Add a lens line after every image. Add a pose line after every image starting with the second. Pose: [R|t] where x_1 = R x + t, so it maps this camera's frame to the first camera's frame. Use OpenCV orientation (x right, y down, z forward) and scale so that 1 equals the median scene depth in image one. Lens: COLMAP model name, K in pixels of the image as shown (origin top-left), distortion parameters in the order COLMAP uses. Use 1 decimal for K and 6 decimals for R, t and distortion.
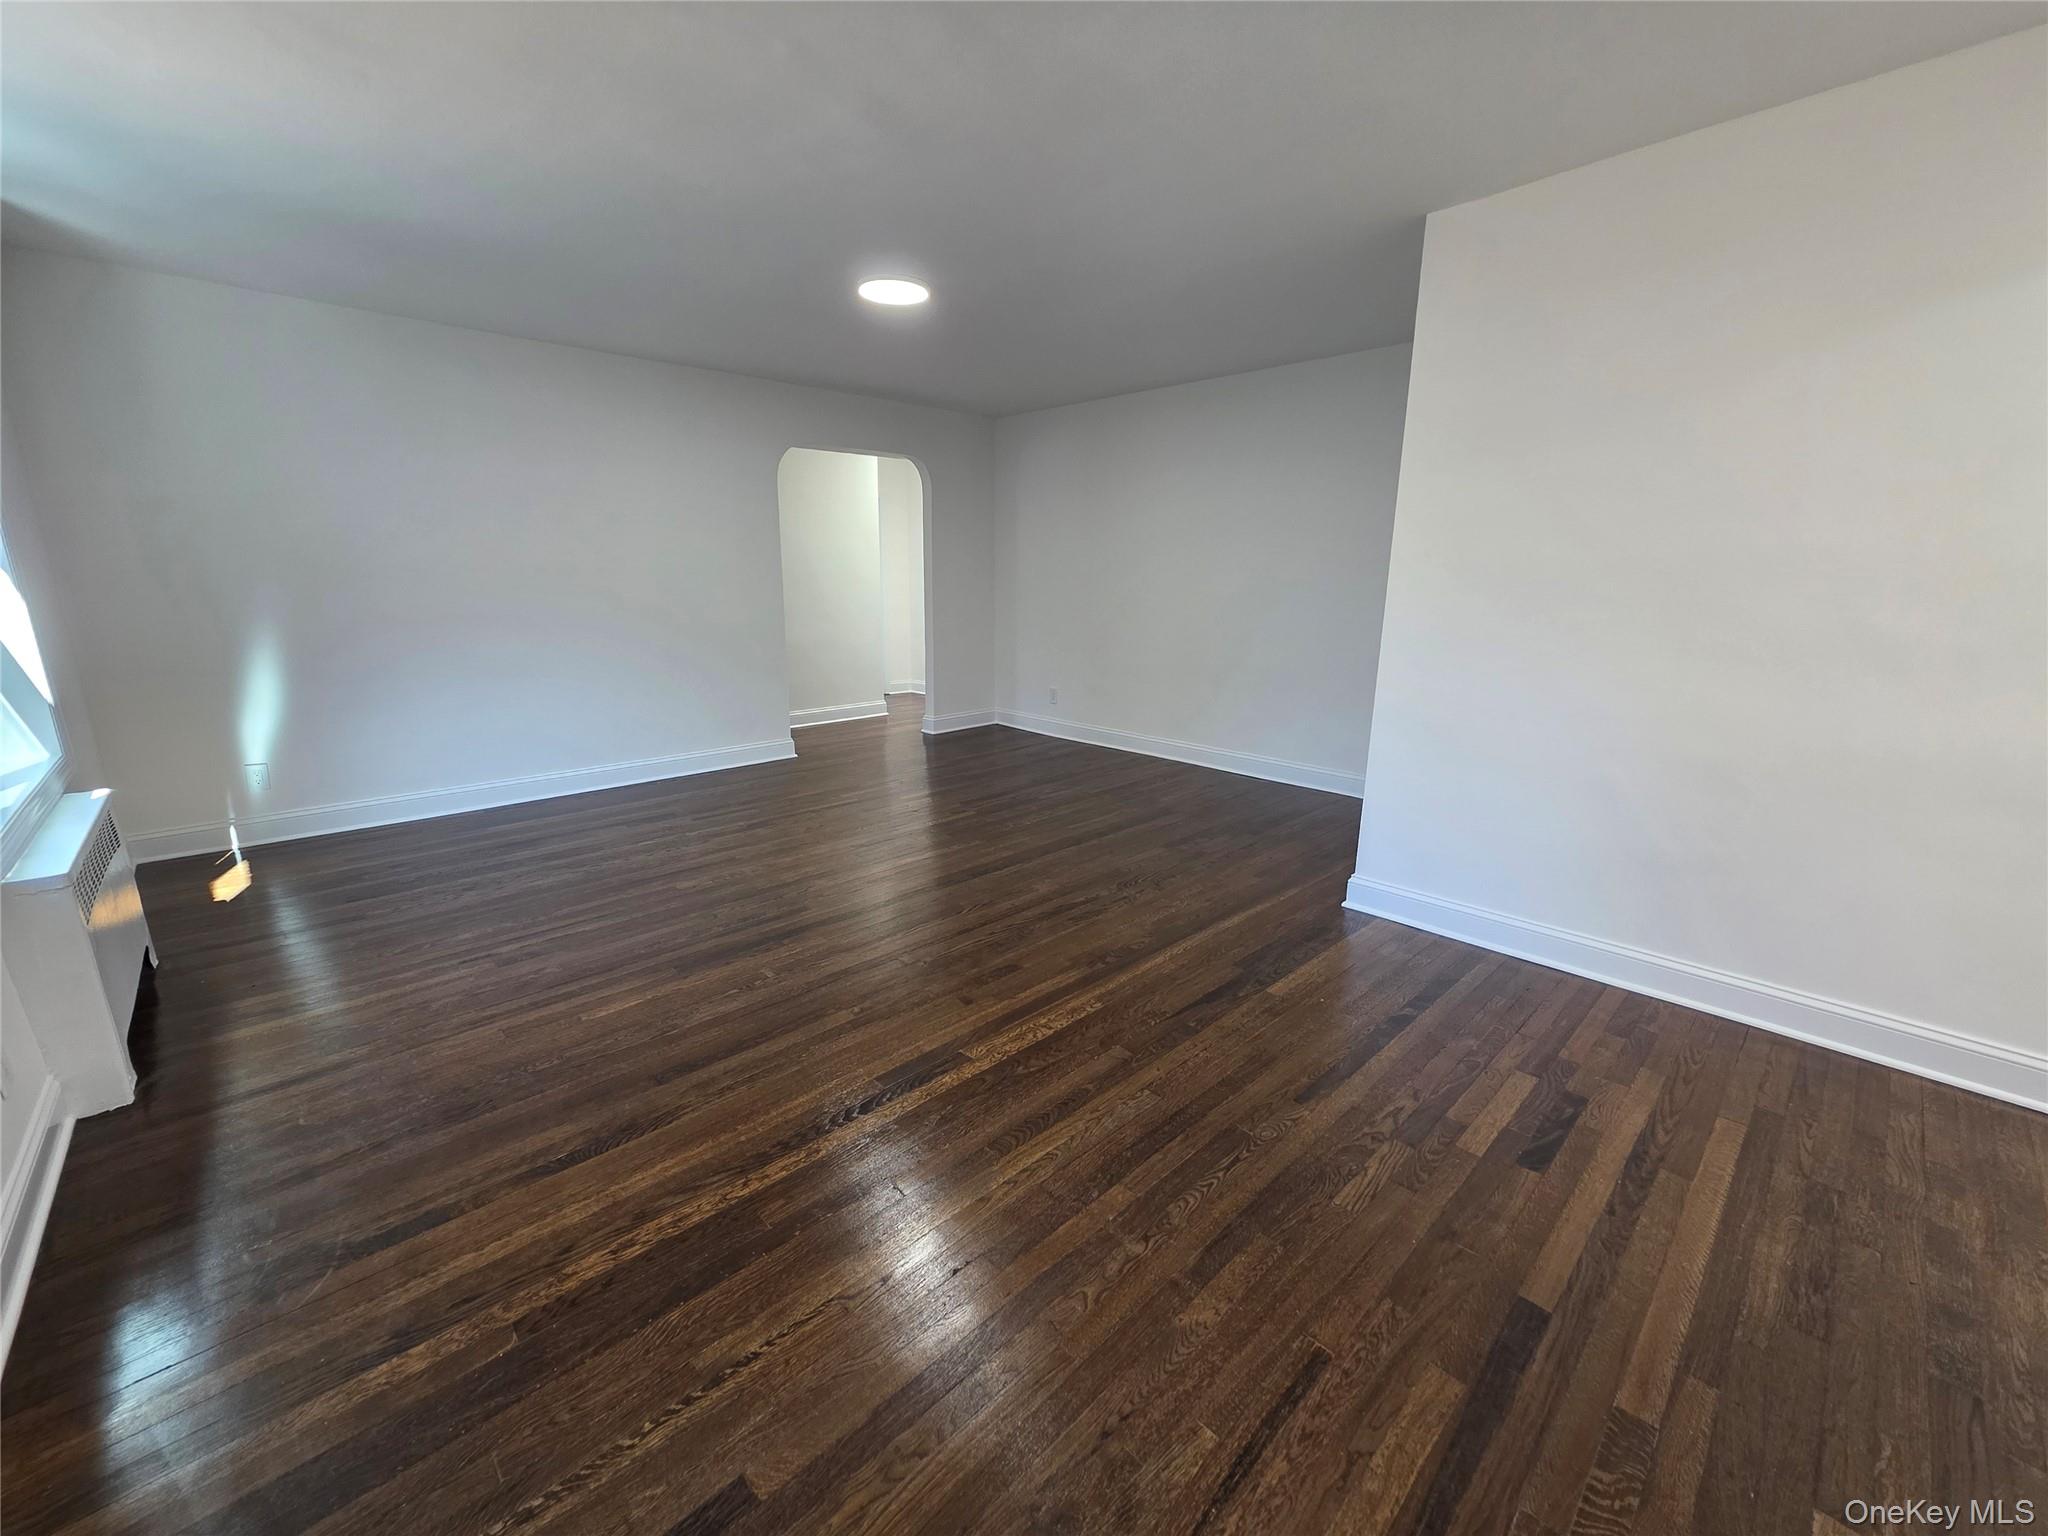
lens RADIAL K [[823.0, 0, 1040.8], [0, 823.0, 772.2], [0, 0, 1]] dist [0.001663, 0.000366]
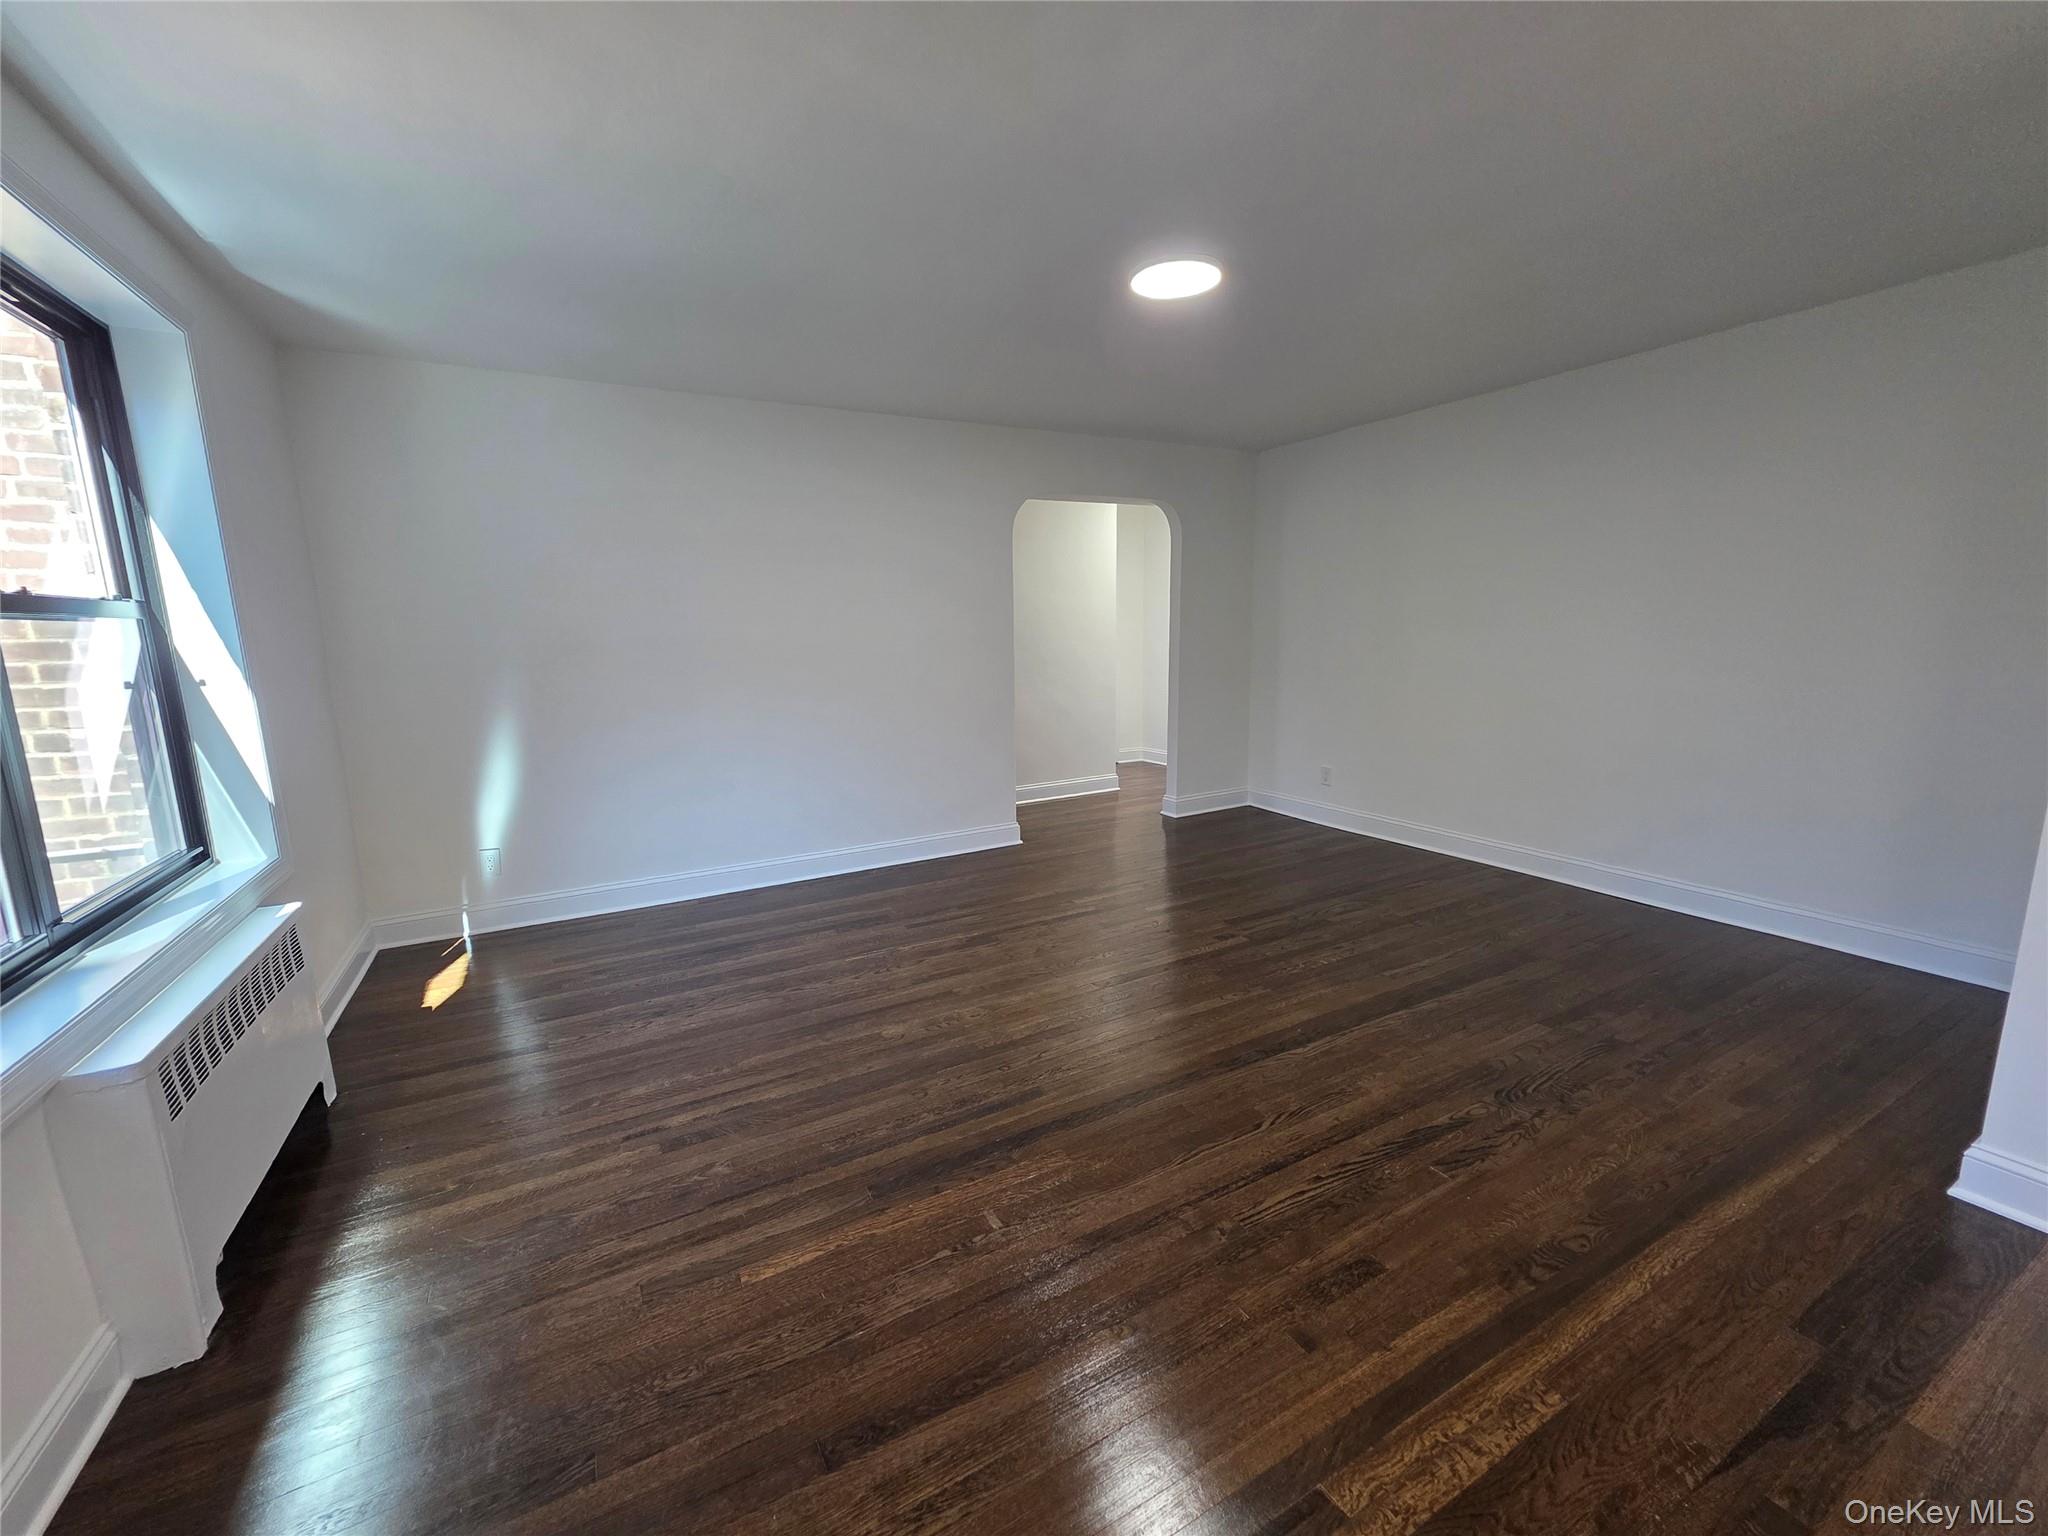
lens RADIAL K [[823.0, 0, 1017.1], [0, 823.0, 769.3], [0, 0, 1]] dist [0.001663, 0.000366]
pose [[0.961247, 0.019940, -0.274967, -0.103533], [-0.038011, 0.997441, -0.060549, -0.072588], [0.273056, 0.068655, 0.959545, 0.255127]]
